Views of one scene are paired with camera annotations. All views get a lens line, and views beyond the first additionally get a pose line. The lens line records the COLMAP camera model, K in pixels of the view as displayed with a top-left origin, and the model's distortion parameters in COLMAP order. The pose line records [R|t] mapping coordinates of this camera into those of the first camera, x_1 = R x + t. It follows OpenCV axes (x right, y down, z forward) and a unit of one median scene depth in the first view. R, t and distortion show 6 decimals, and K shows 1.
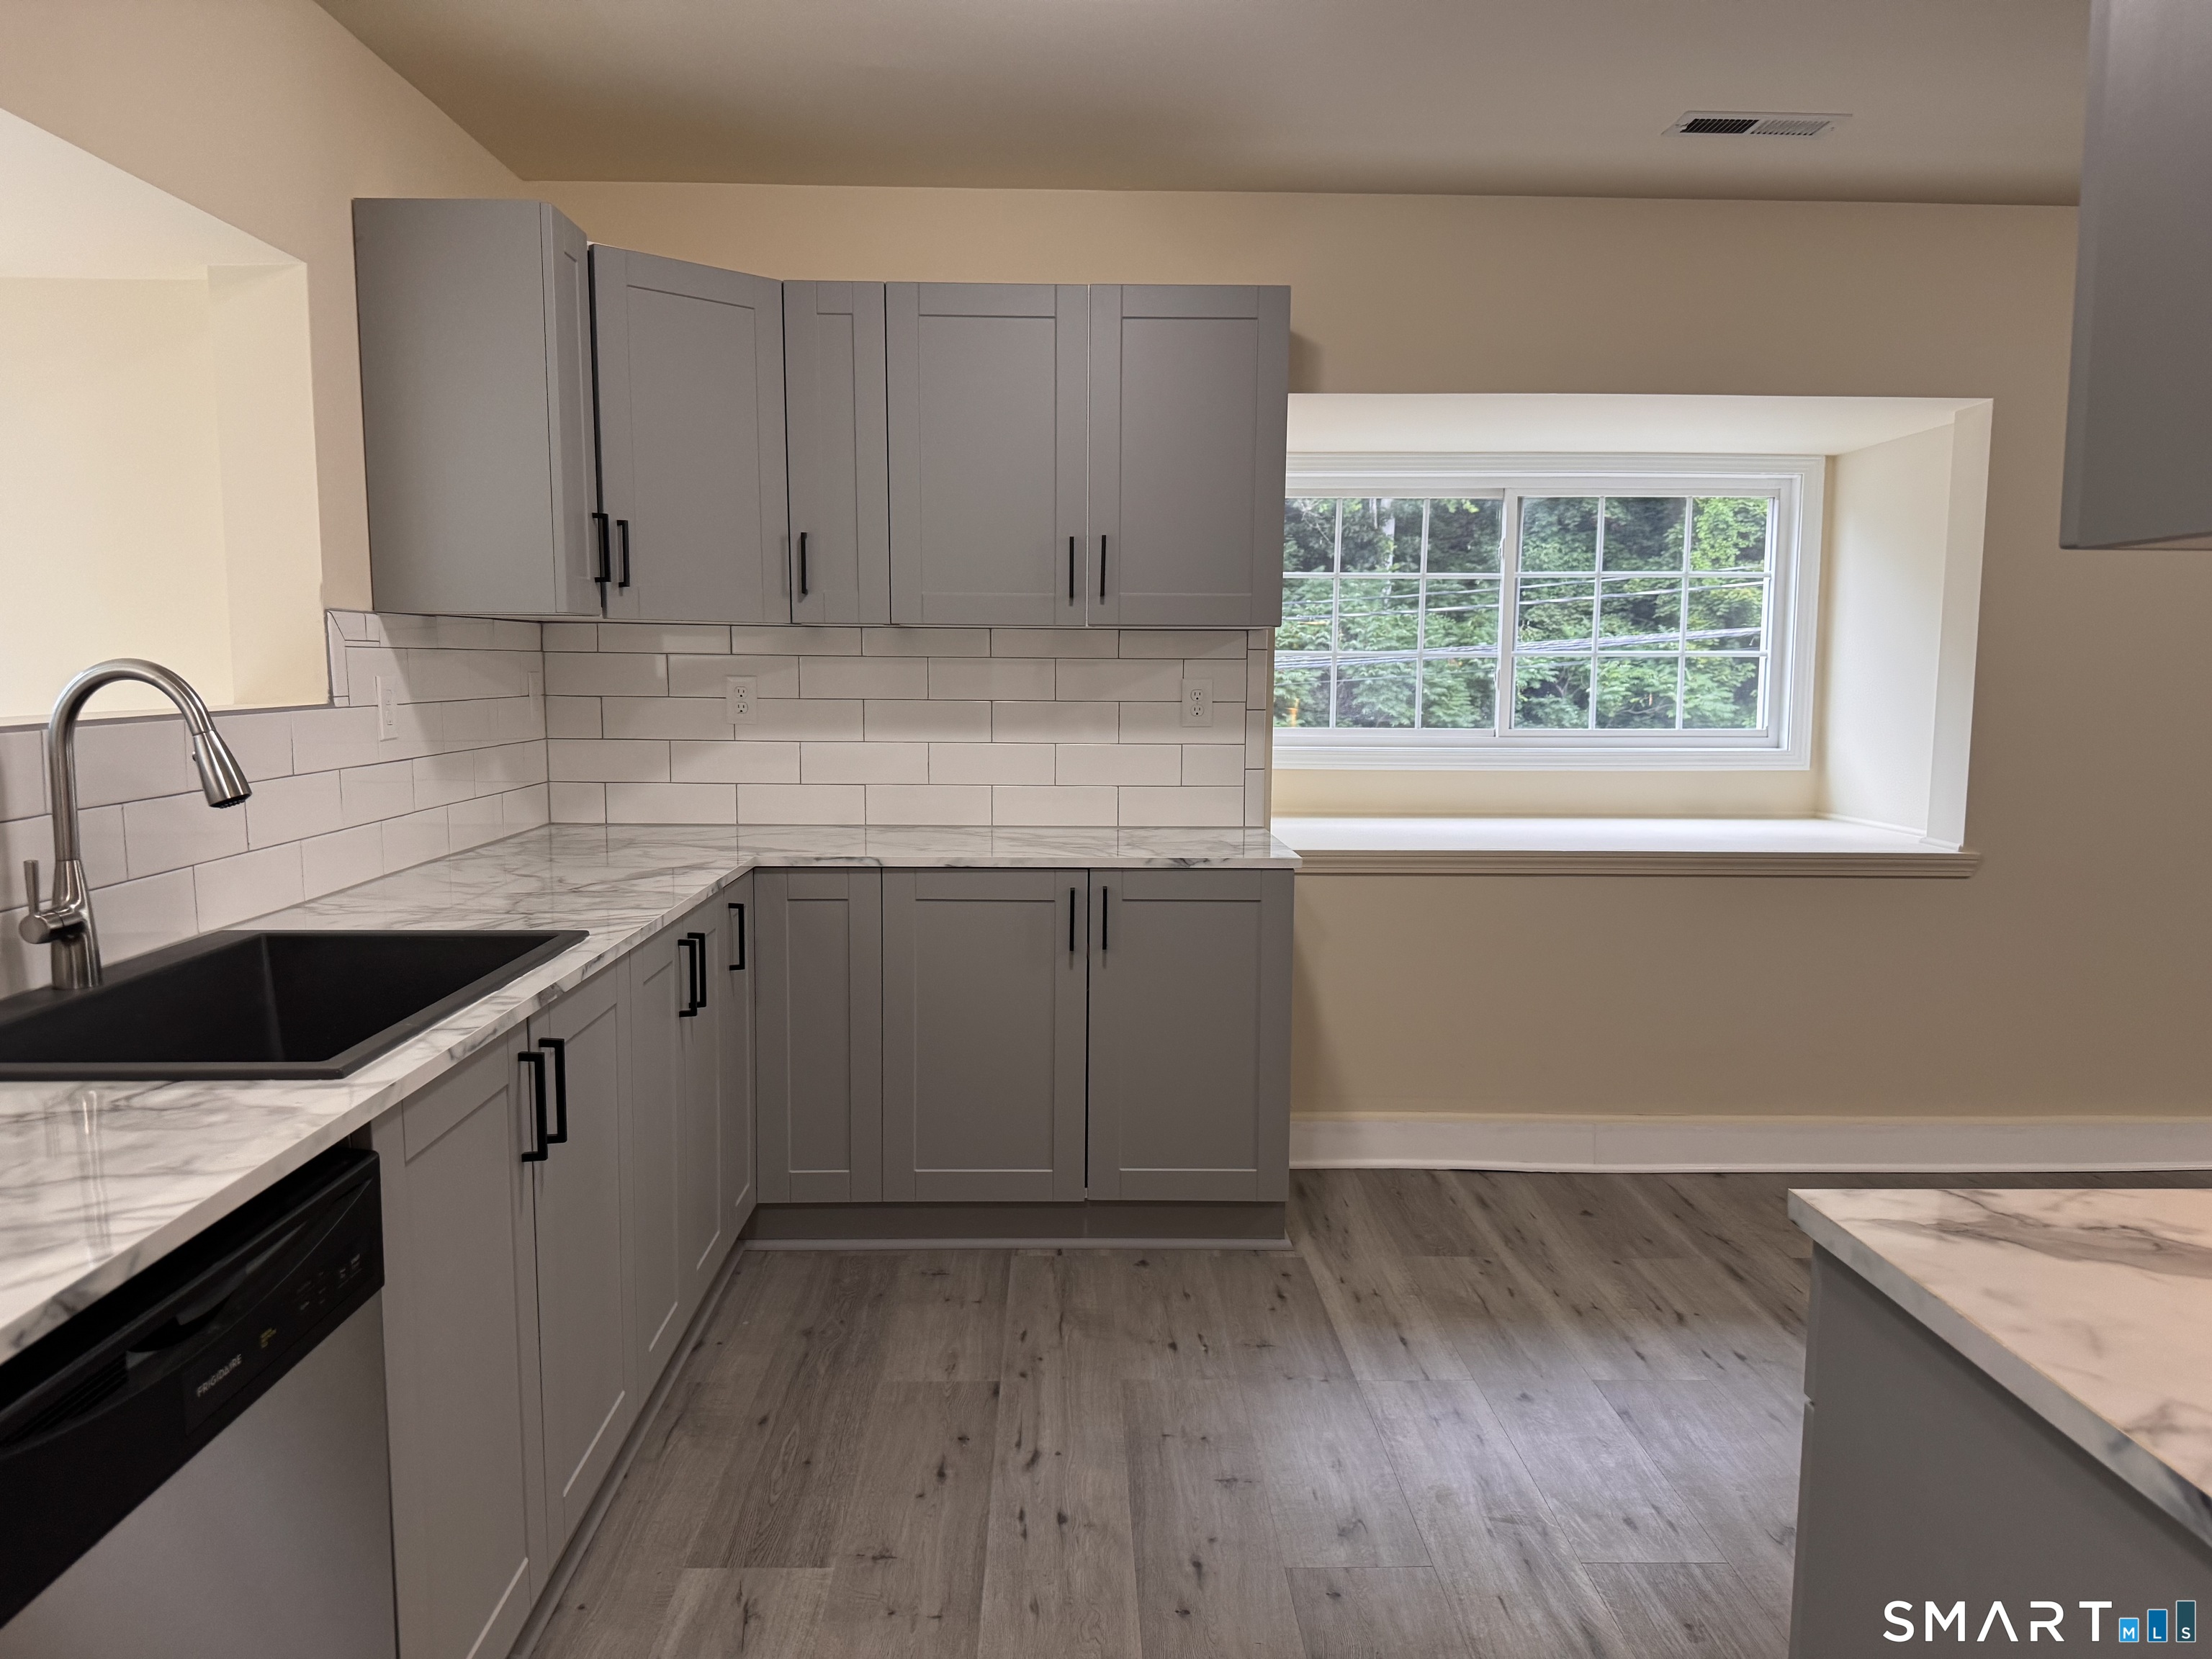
lens RADIAL K [[1551.2, 0, 1091.1], [0, 1551.2, 826.6], [0, 0, 1]] dist [0.086974, -0.146466]
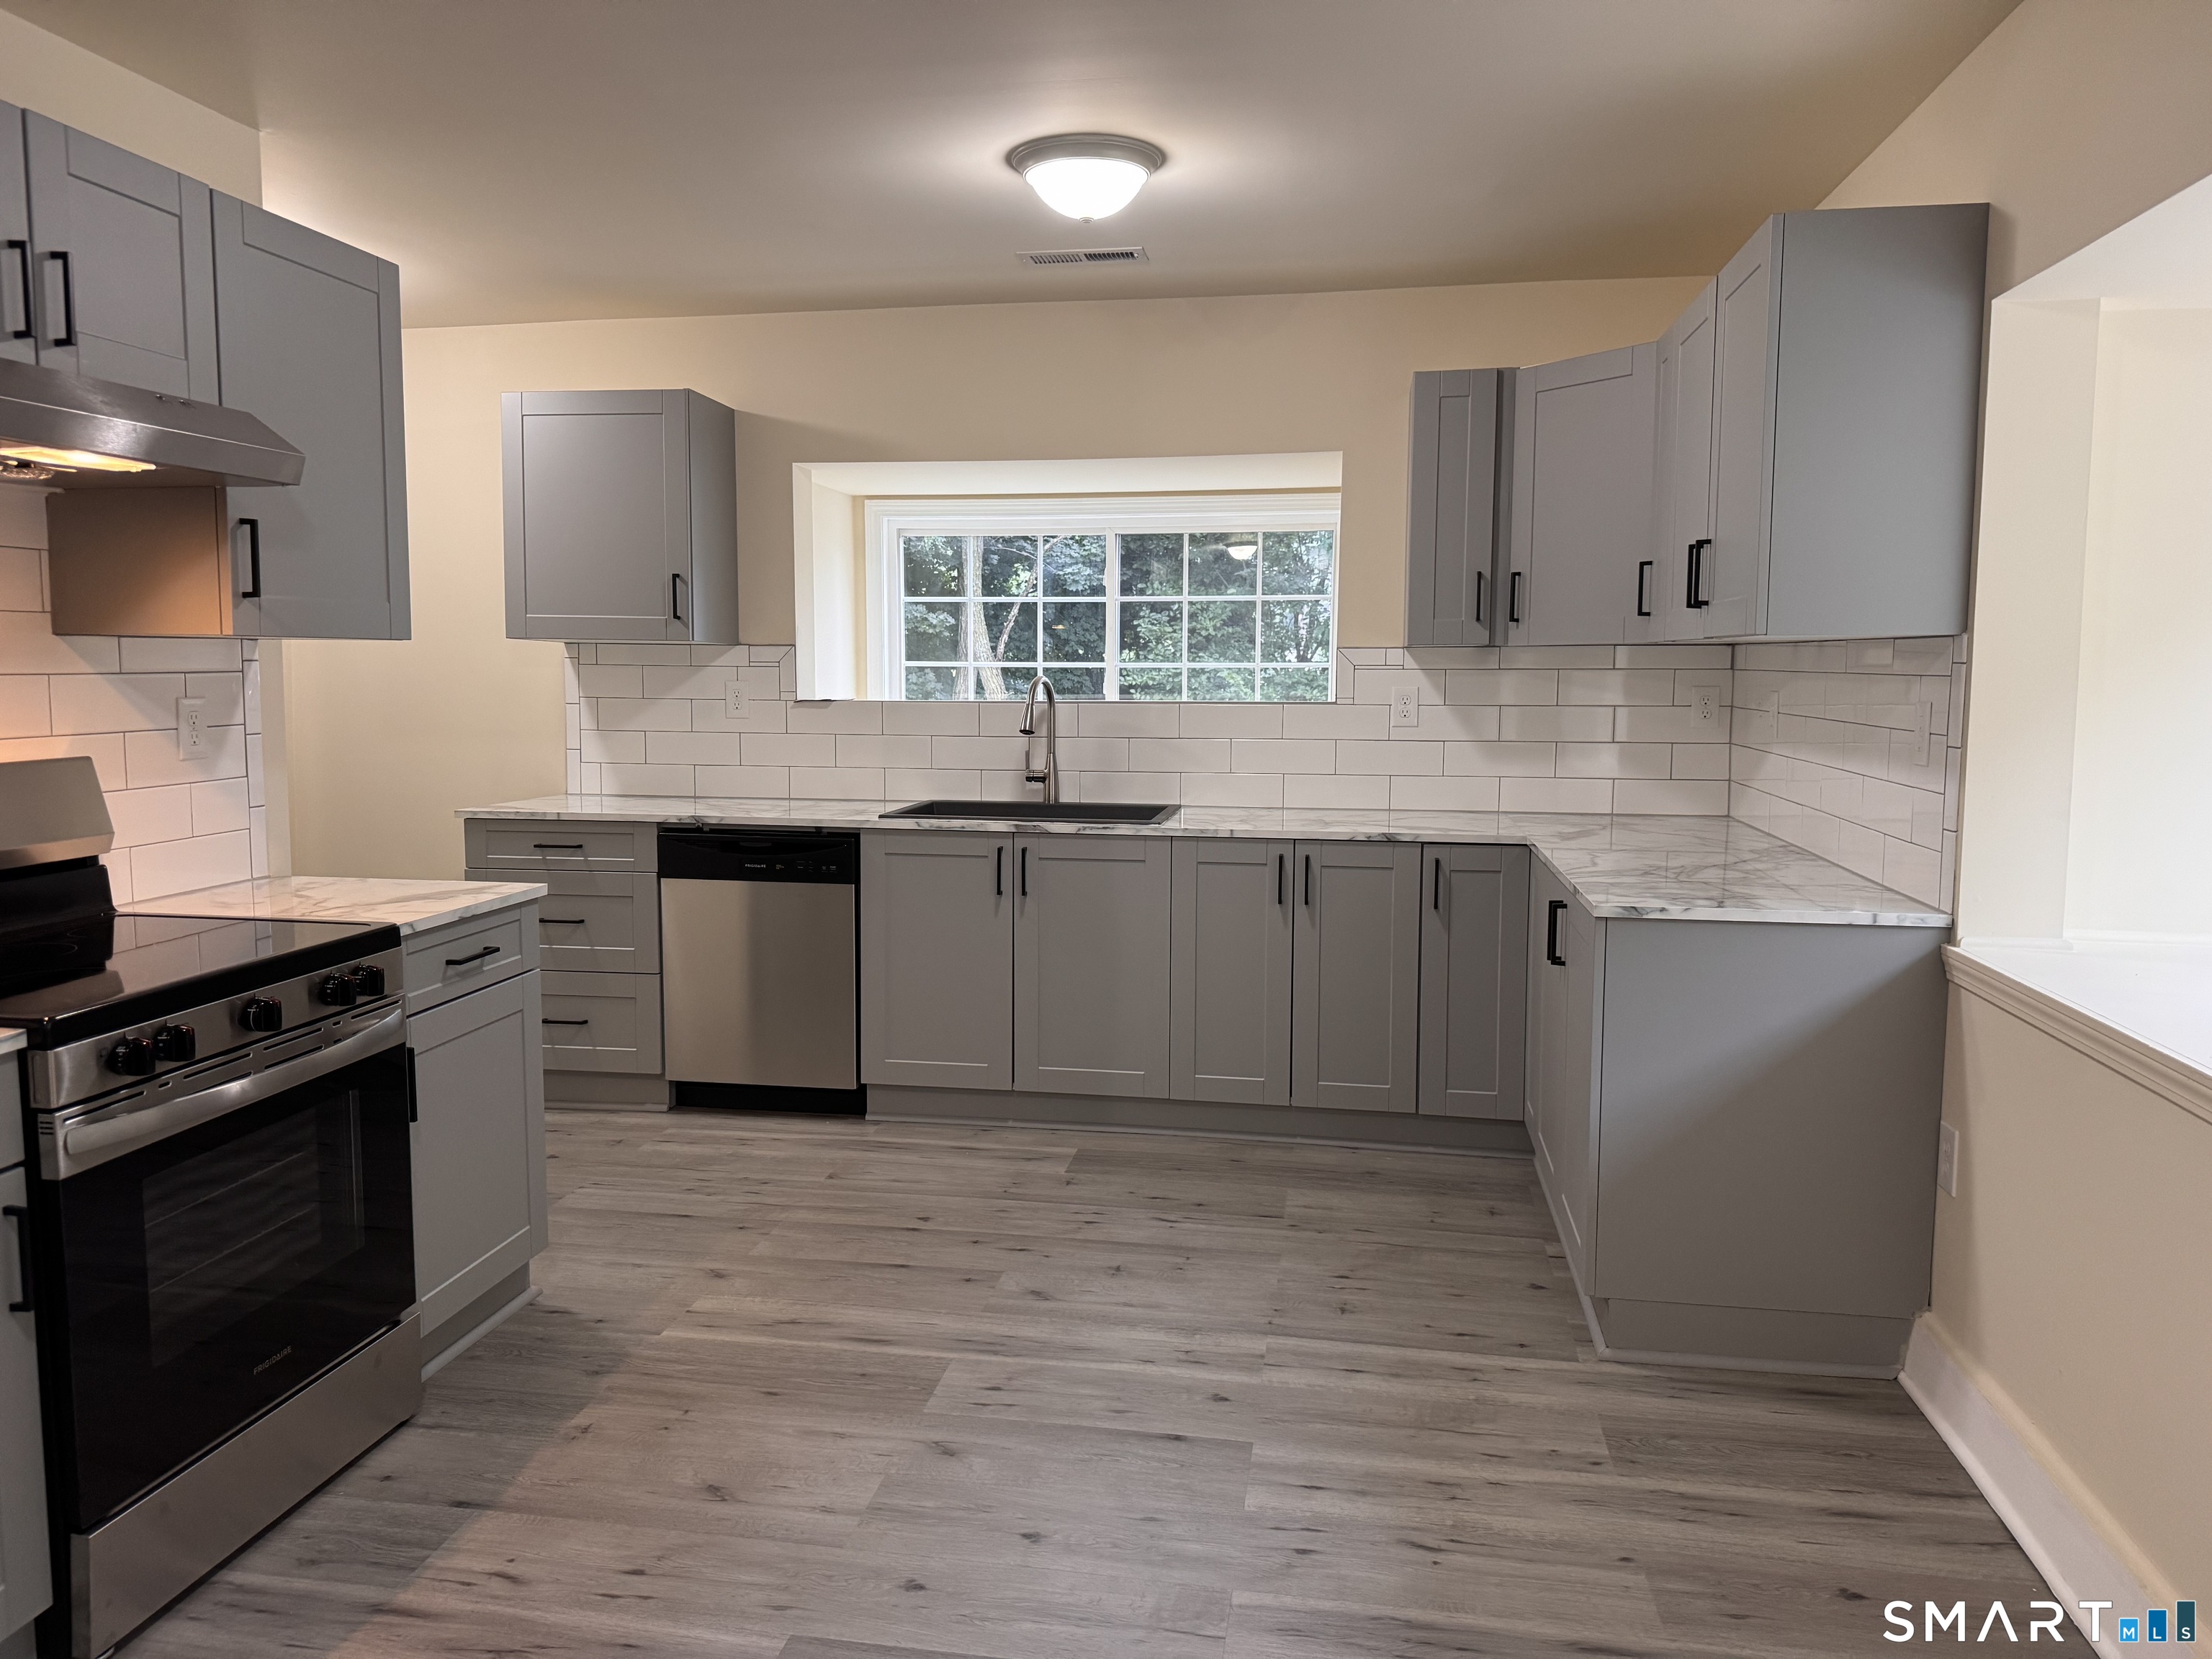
lens RADIAL K [[1551.2, 0, 1091.1], [0, 1551.2, 826.6], [0, 0, 1]] dist [0.086974, -0.146466]
pose [[-0.191218, 0.097985, -0.976645, 1.117360], [-0.110901, 0.986477, 0.120684, -0.103521], [0.975262, 0.131387, -0.177765, 0.938705]]
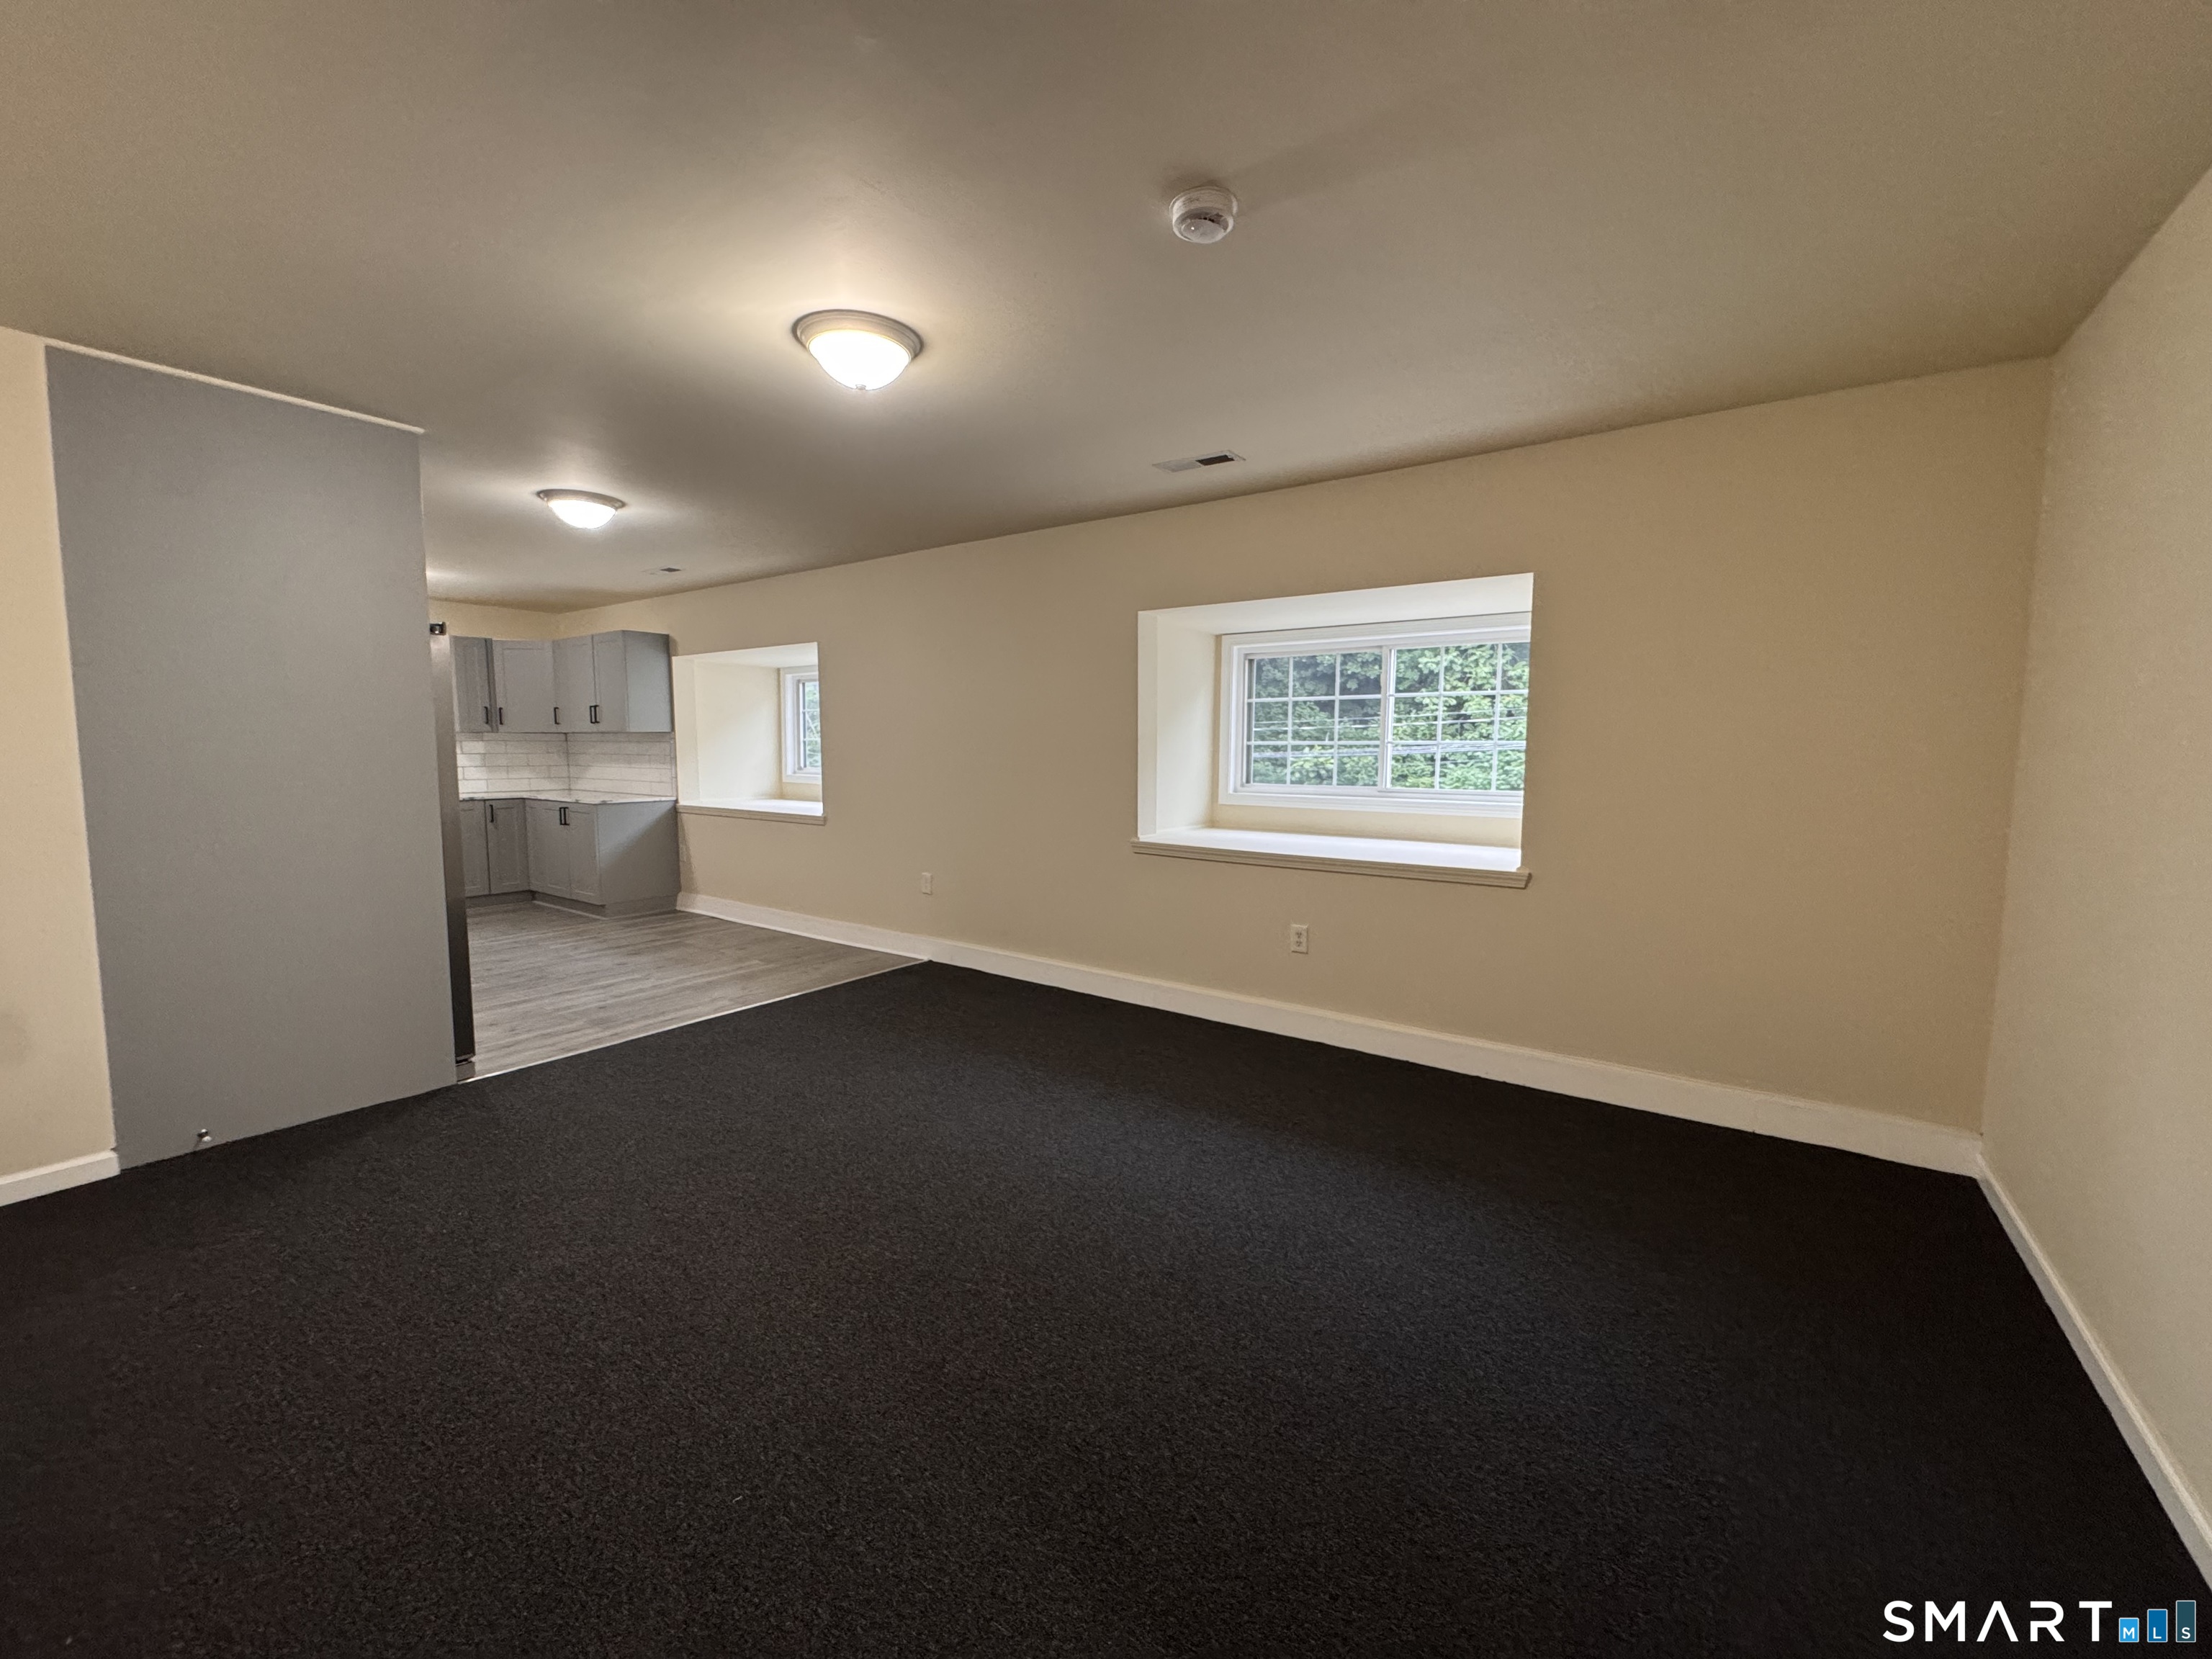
lens RADIAL K [[886.9, 0, 1100.4], [0, 886.9, 822.7], [0, 0, 1]] dist [-0.000371, -0.000245]
pose [[0.797025, 0.050990, -0.601790, 2.311053], [-0.066438, 0.997785, -0.003449, 0.001875], [0.600281, 0.042731, 0.798647, 0.146427]]
